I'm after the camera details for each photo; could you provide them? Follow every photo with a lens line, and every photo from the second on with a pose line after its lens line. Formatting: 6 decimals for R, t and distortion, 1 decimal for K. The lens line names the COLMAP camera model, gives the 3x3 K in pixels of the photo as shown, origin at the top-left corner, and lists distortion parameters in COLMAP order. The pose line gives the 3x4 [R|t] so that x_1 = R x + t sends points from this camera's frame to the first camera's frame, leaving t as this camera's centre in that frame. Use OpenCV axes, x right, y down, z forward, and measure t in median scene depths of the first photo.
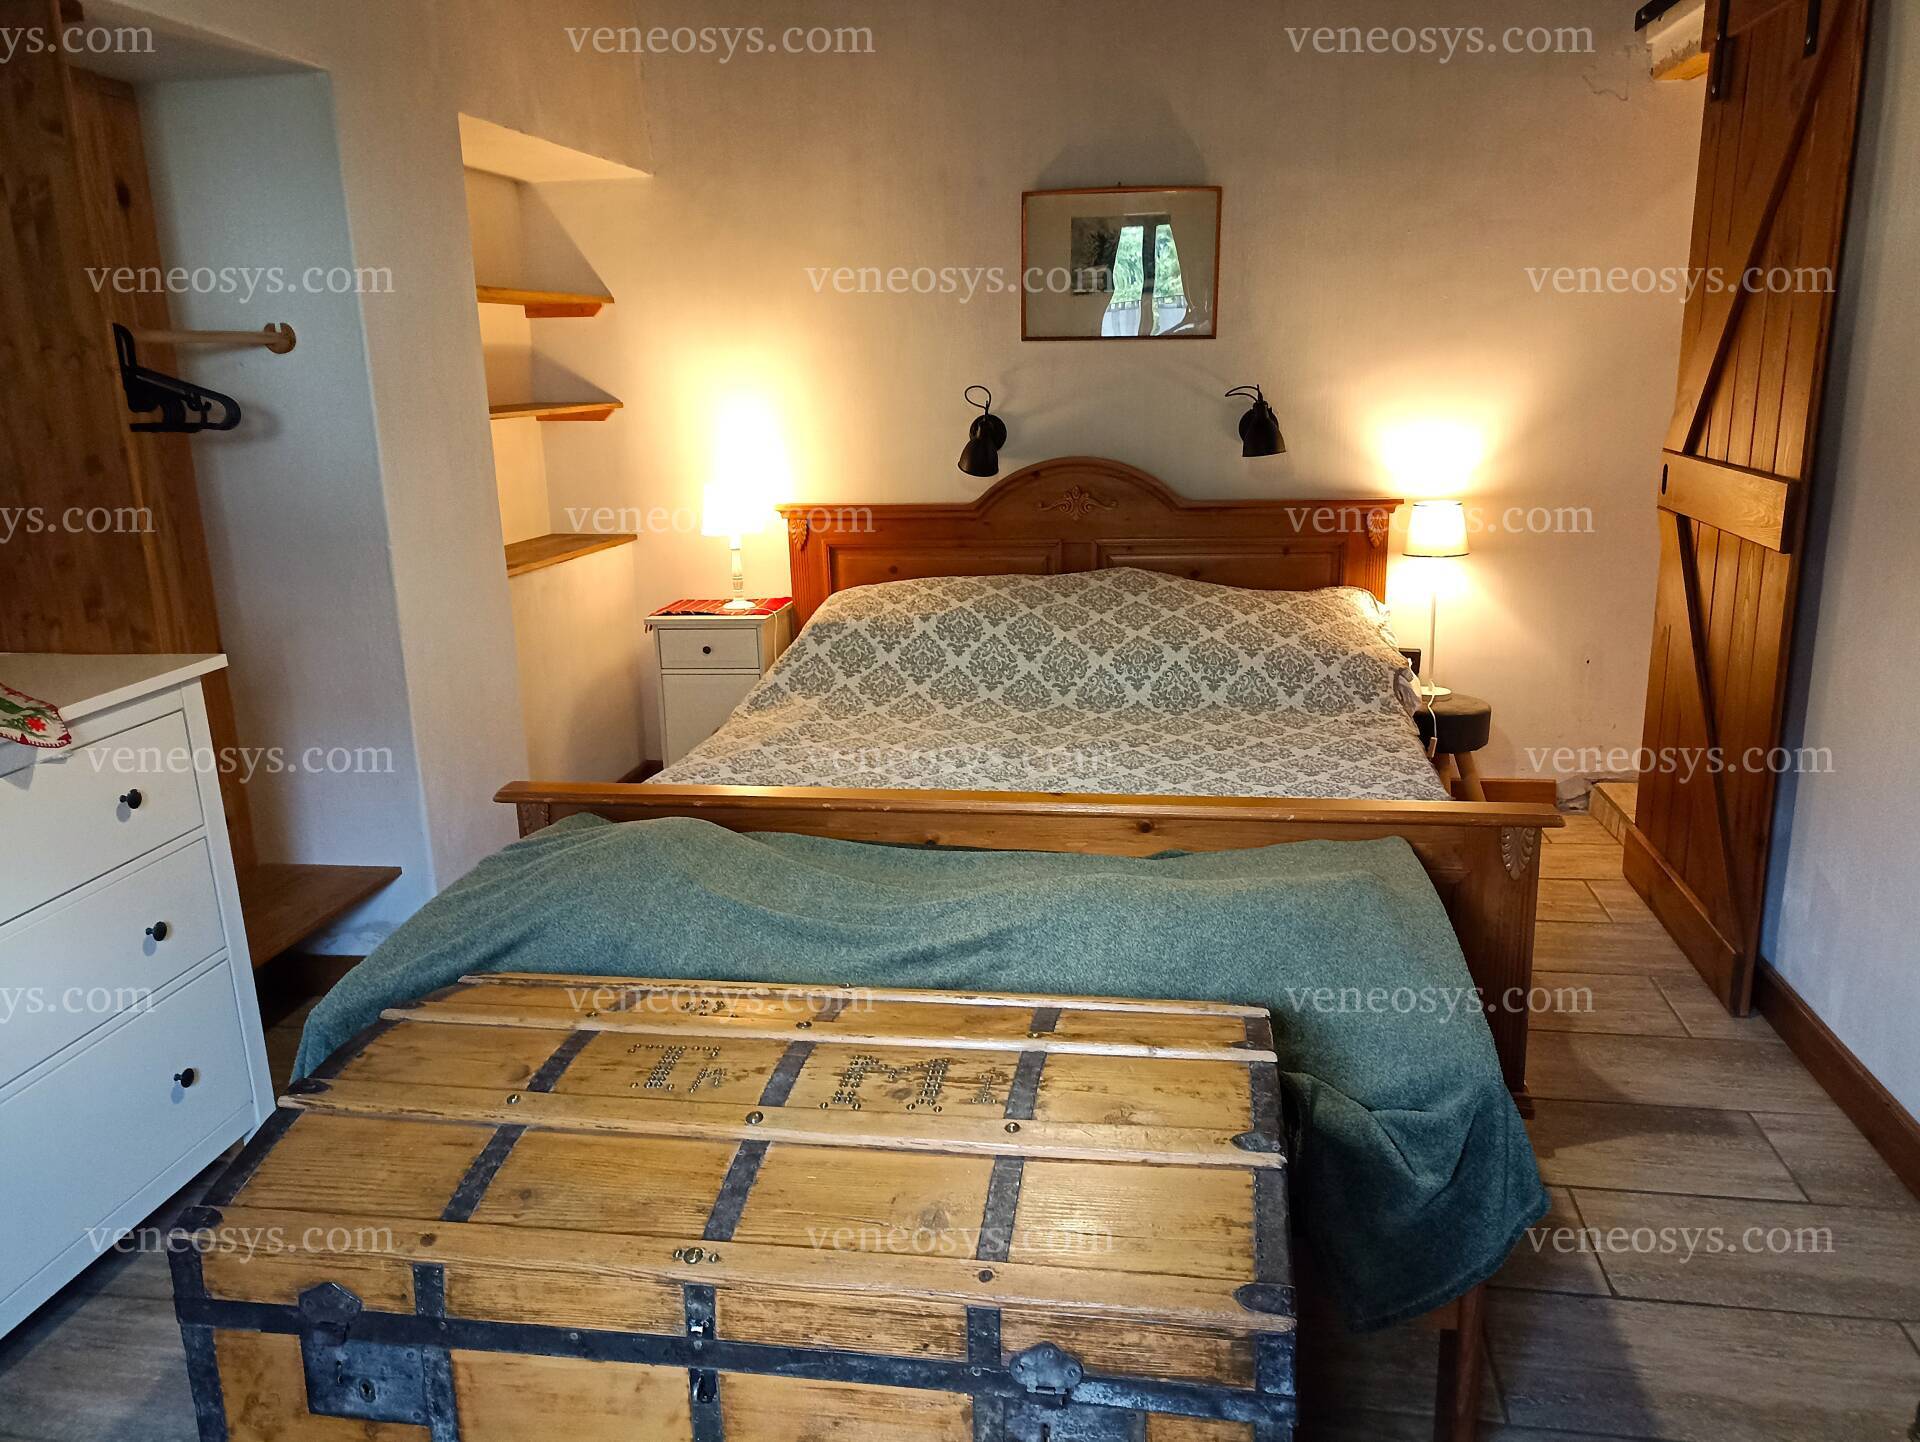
lens RADIAL K [[1465.2, 0, 960.0], [0, 1465.2, 721.0], [0, 0, 1]] dist [0.023403, -0.000136]
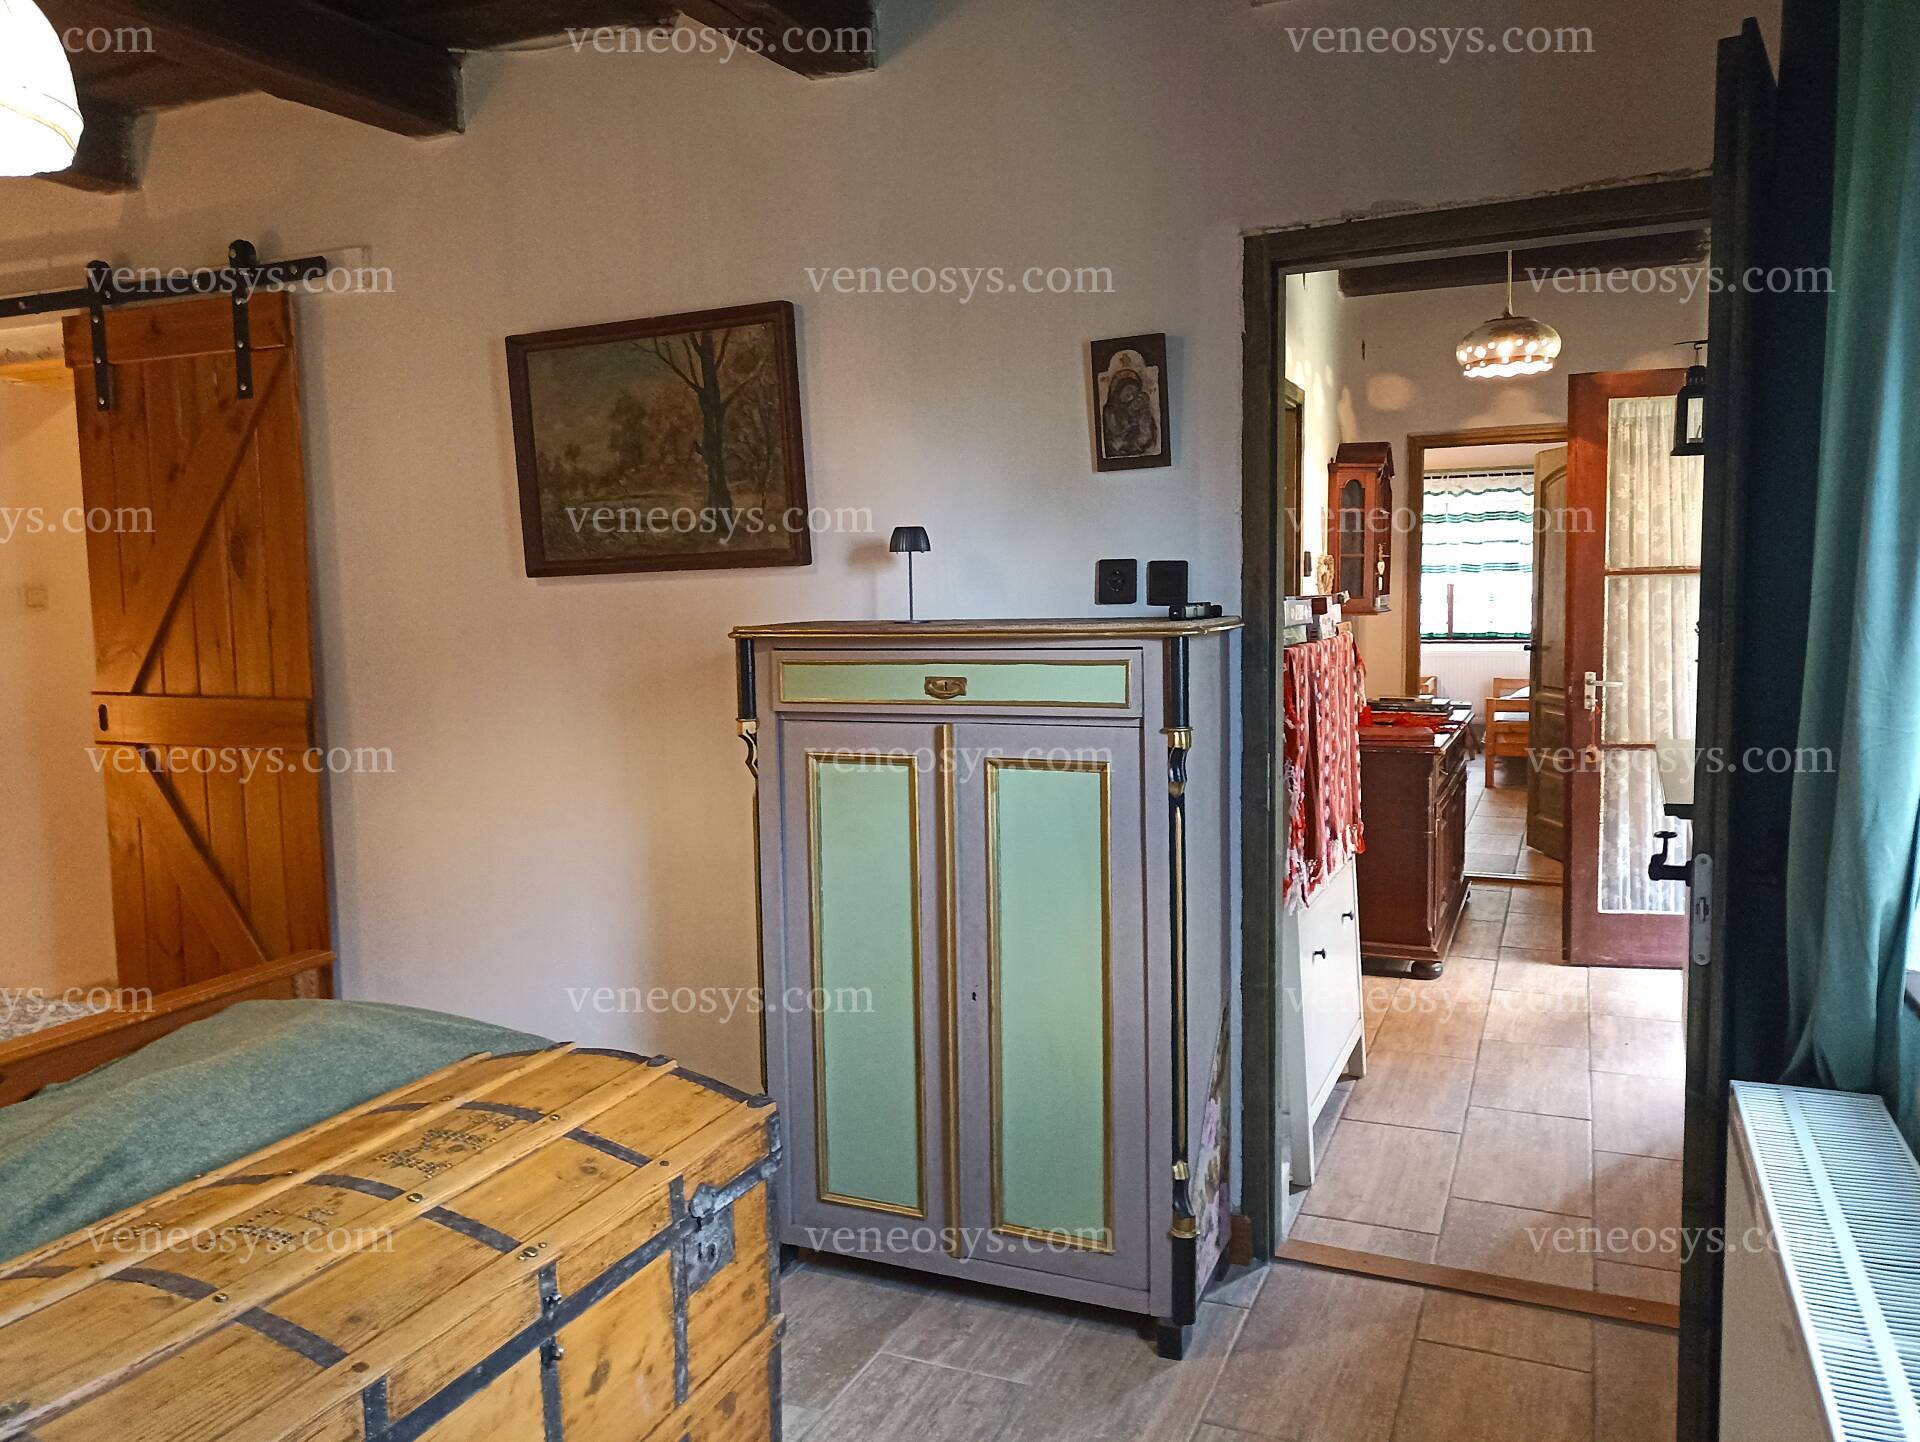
lens RADIAL K [[1465.2, 0, 960.0], [0, 1465.2, 721.0], [0, 0, 1]] dist [0.023403, -0.000136]
pose [[0.230136, -0.068003, 0.970780, -1.318727], [0.255982, 0.966656, 0.007030, -0.003017], [-0.938888, 0.246884, 0.239869, 0.213370]]
